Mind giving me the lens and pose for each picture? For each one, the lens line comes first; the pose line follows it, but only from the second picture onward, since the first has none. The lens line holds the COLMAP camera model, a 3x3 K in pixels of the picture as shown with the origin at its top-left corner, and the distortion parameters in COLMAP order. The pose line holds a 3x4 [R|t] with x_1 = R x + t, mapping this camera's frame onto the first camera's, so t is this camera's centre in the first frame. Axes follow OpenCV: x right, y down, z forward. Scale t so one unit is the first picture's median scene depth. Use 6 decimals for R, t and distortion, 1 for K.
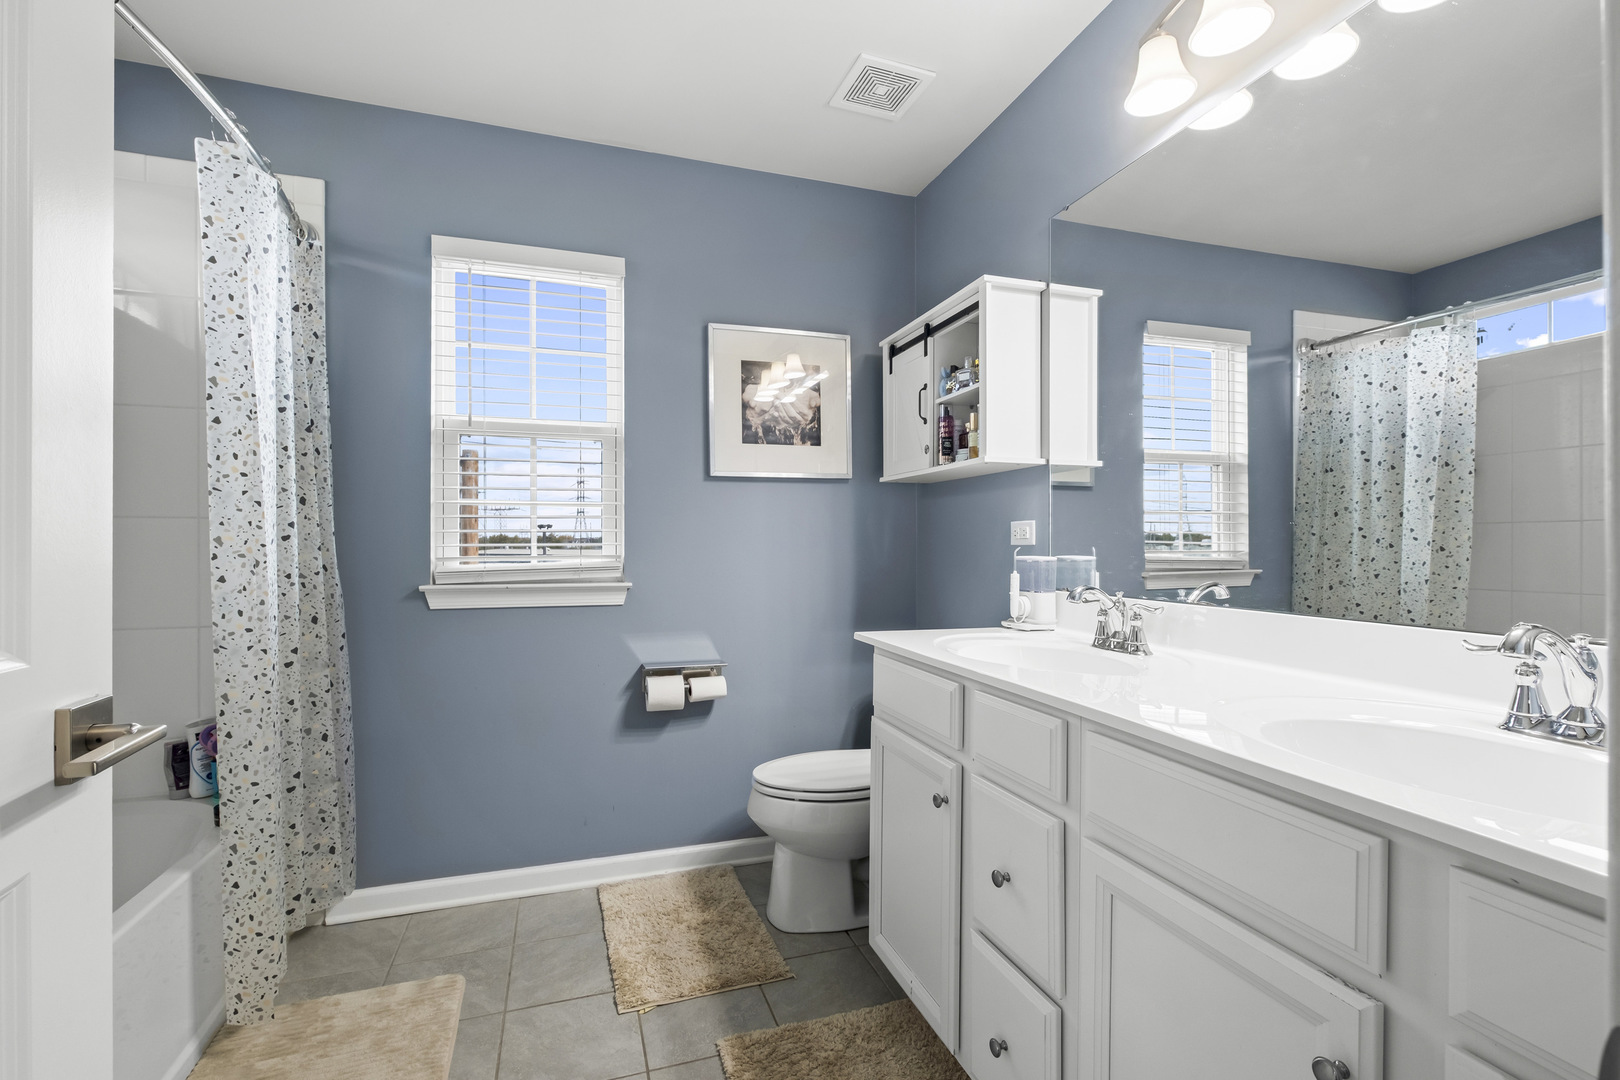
lens RADIAL K [[735.5, 0, 809.2], [0, 735.5, 546.7], [0, 0, 1]] dist [0.000157, -0.000081]
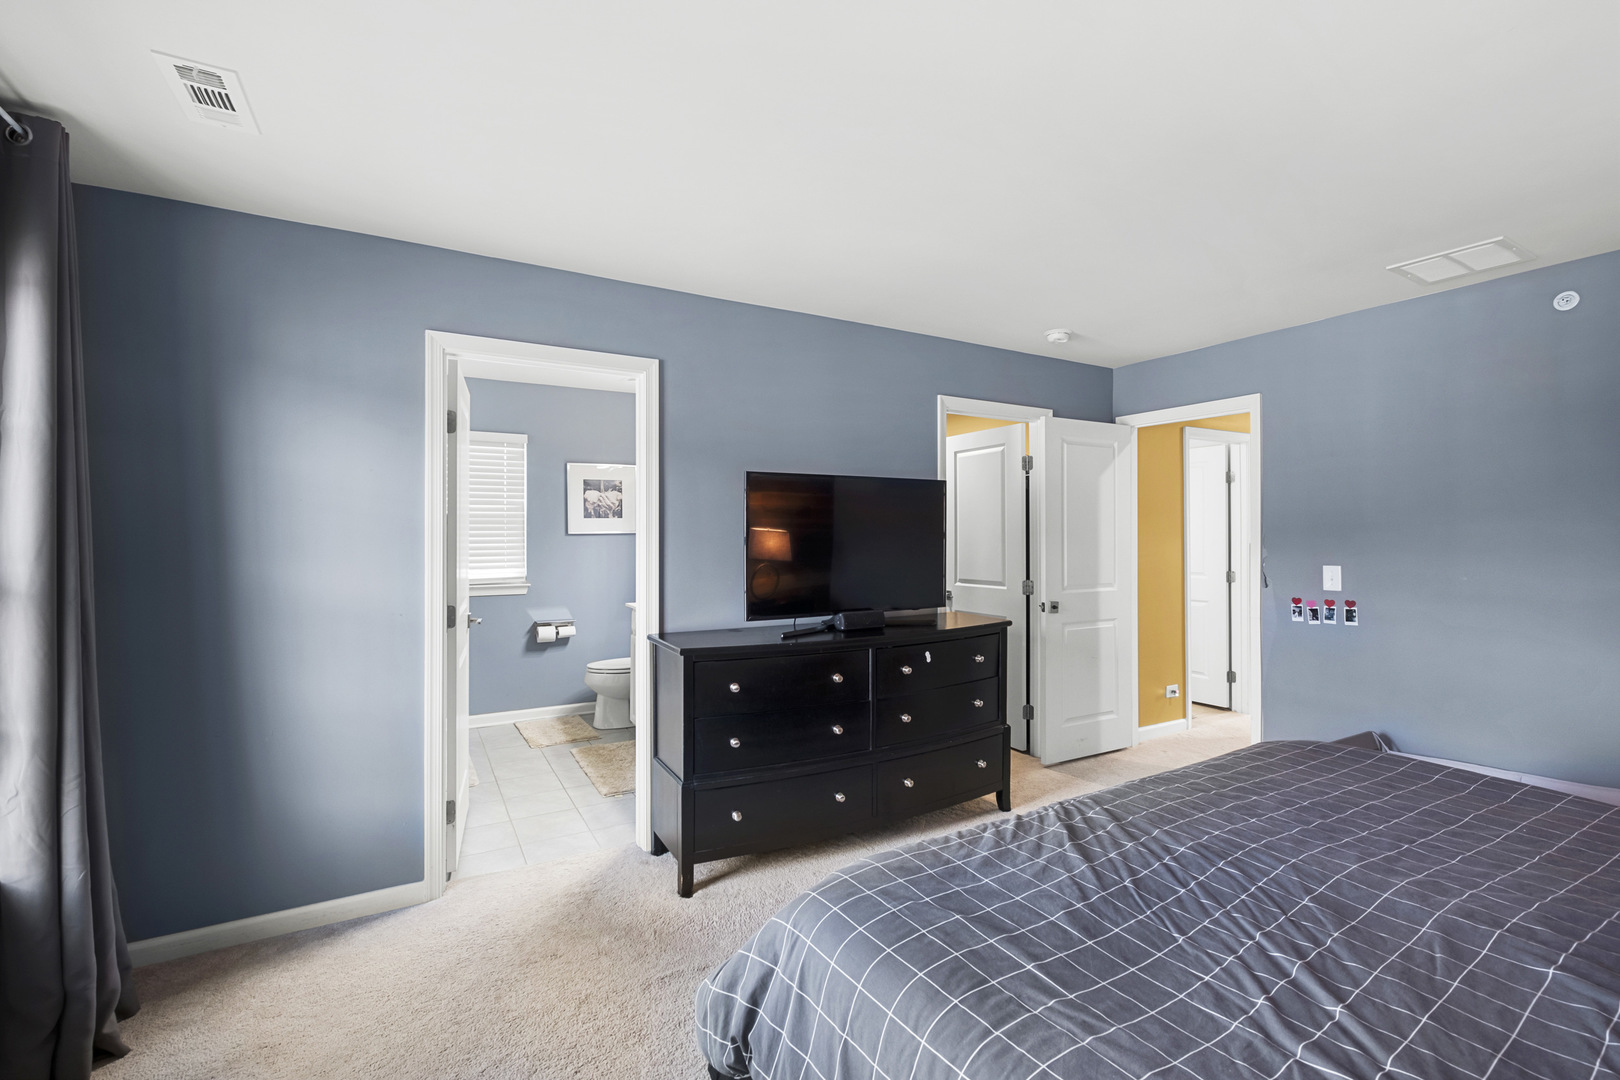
lens RADIAL K [[735.5, 0, 810.6], [0, 735.5, 532.4], [0, 0, 1]] dist [0.000157, -0.000081]
pose [[0.982739, 0.001450, 0.184994, 0.169579], [-0.000170, 0.999976, -0.006937, -0.087363], [-0.185000, 0.006786, 0.982715, -1.281446]]
